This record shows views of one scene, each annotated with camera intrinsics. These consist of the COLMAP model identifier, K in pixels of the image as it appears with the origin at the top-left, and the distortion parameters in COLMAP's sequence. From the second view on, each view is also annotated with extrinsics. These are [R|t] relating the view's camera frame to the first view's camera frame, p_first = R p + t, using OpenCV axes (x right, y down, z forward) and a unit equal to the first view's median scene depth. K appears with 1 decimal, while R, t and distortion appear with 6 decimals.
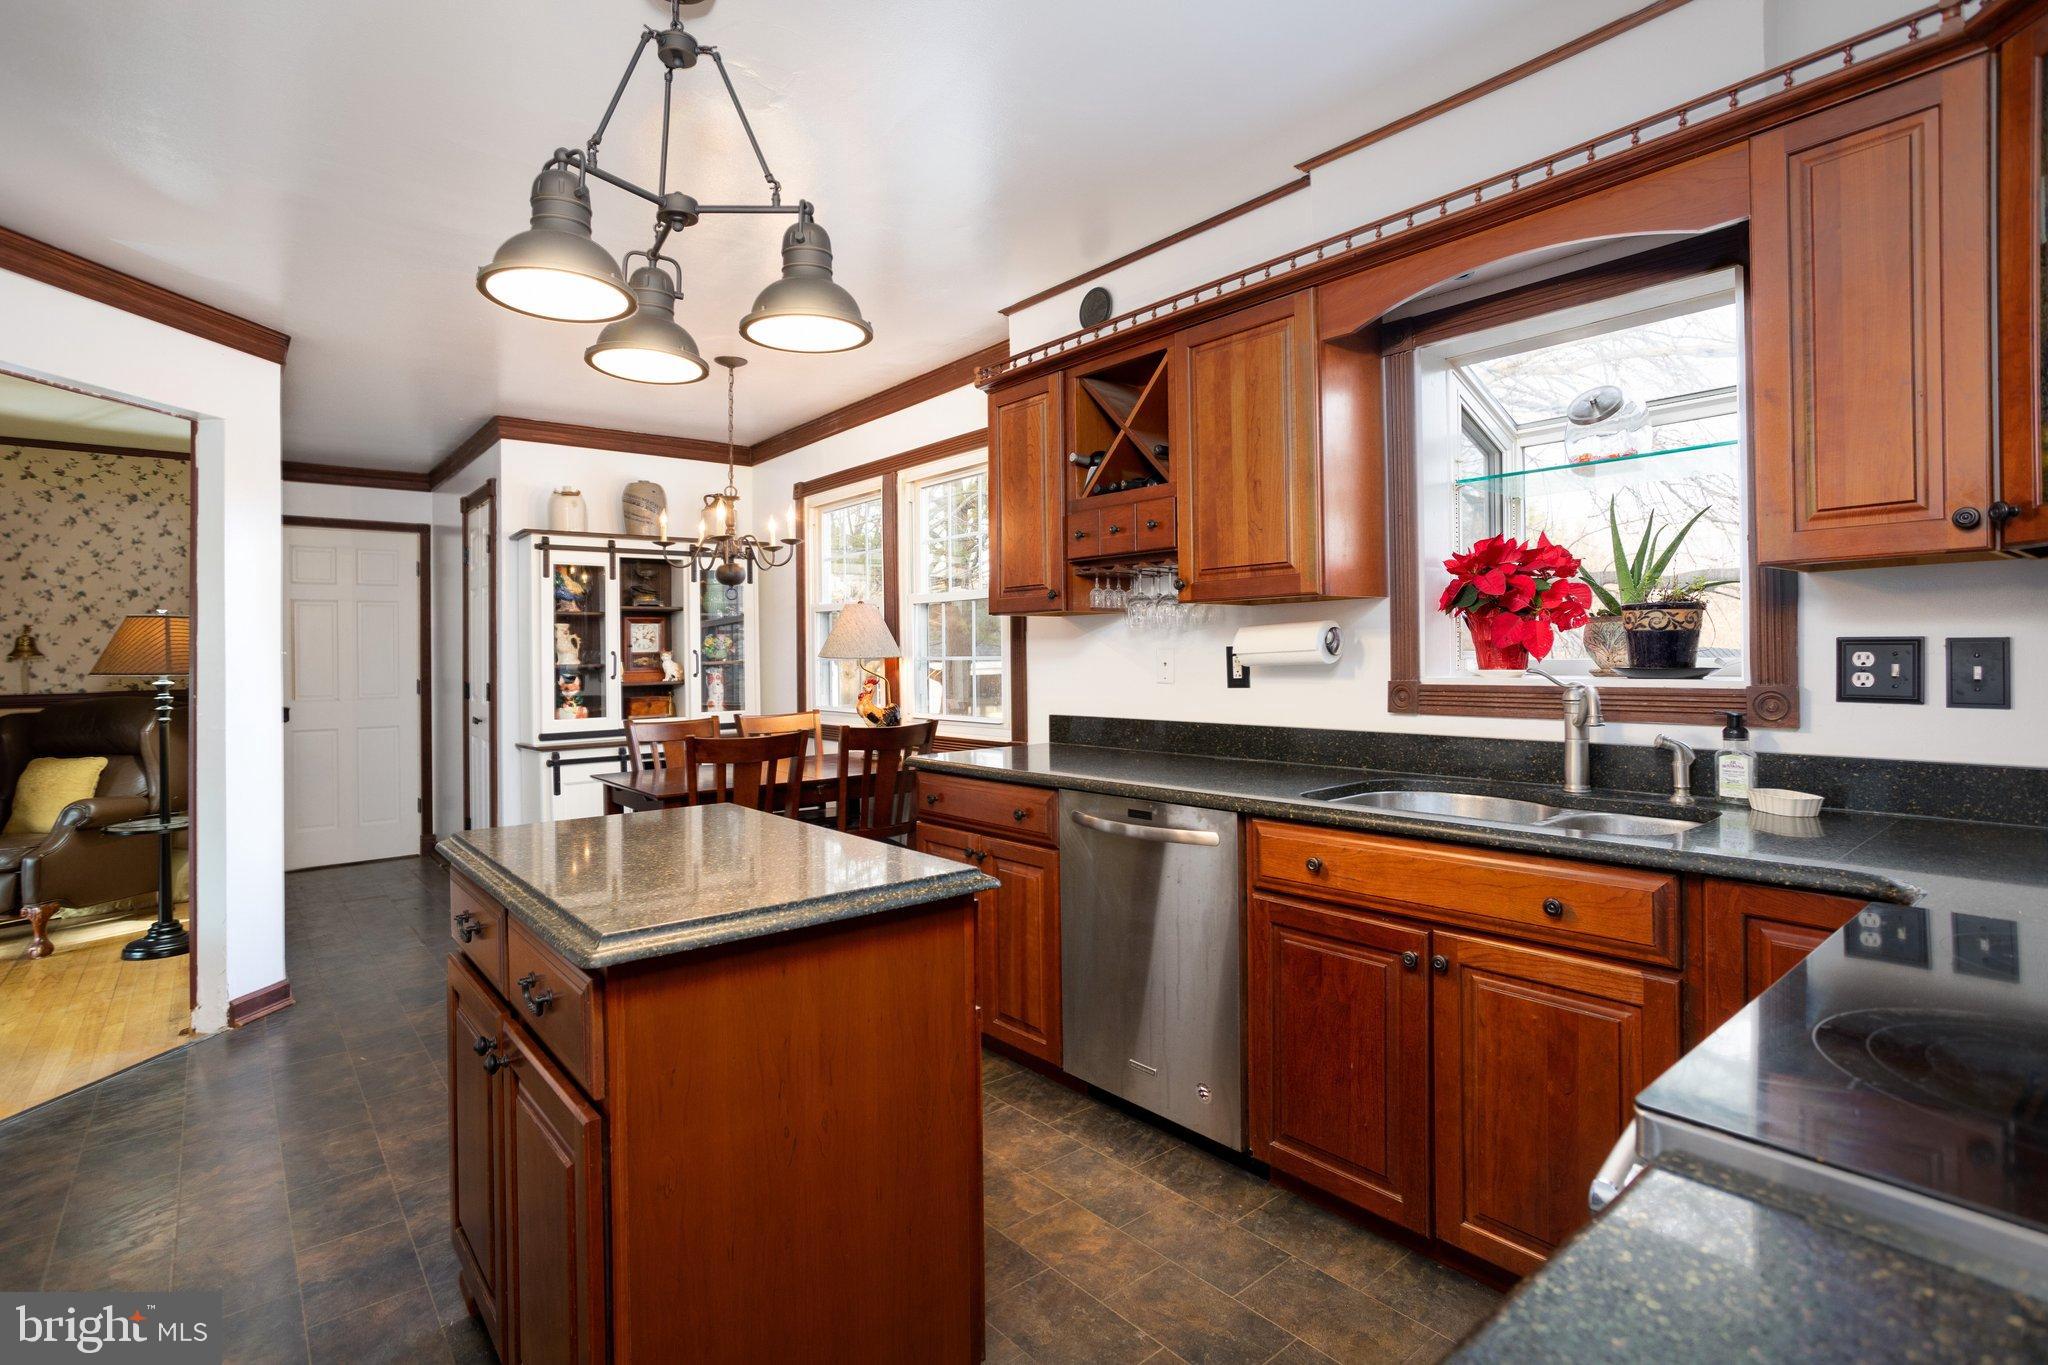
lens RADIAL K [[1000.9, 0, 1013.7], [0, 1000.9, 666.9], [0, 0, 1]] dist [-0.029820, 0.017262]
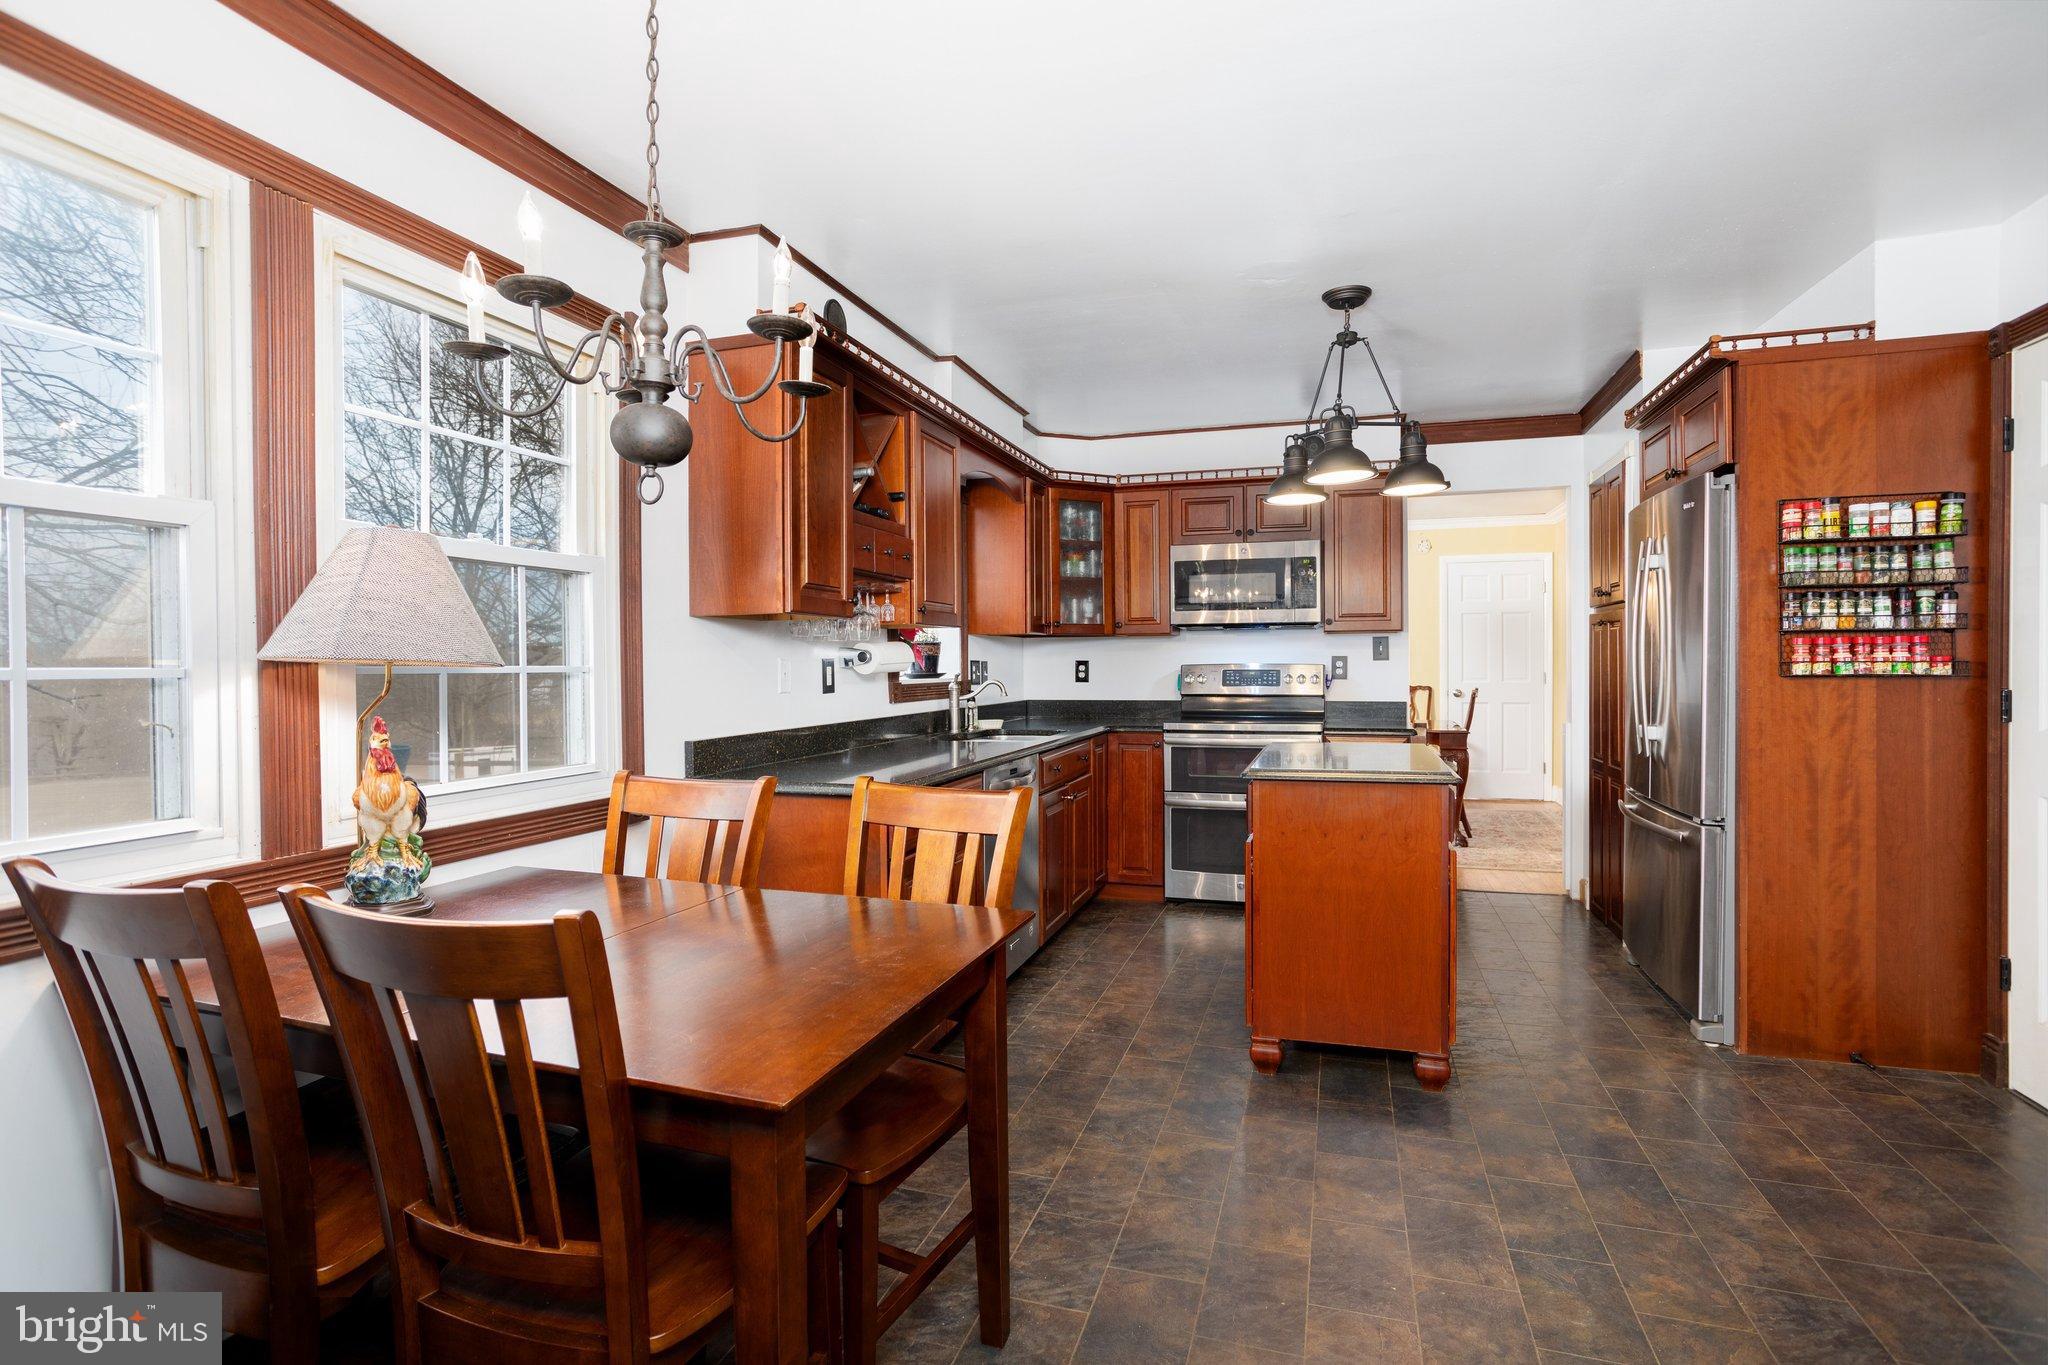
lens RADIAL K [[1000.9, 0, 1013.5], [0, 1000.9, 675.8], [0, 0, 1]] dist [-0.029820, 0.017262]
pose [[-0.538723, 0.006169, 0.842461, -1.229832], [0.019434, 0.999798, 0.005106, -0.001547], [-0.842259, 0.019123, -0.538734, 1.970850]]
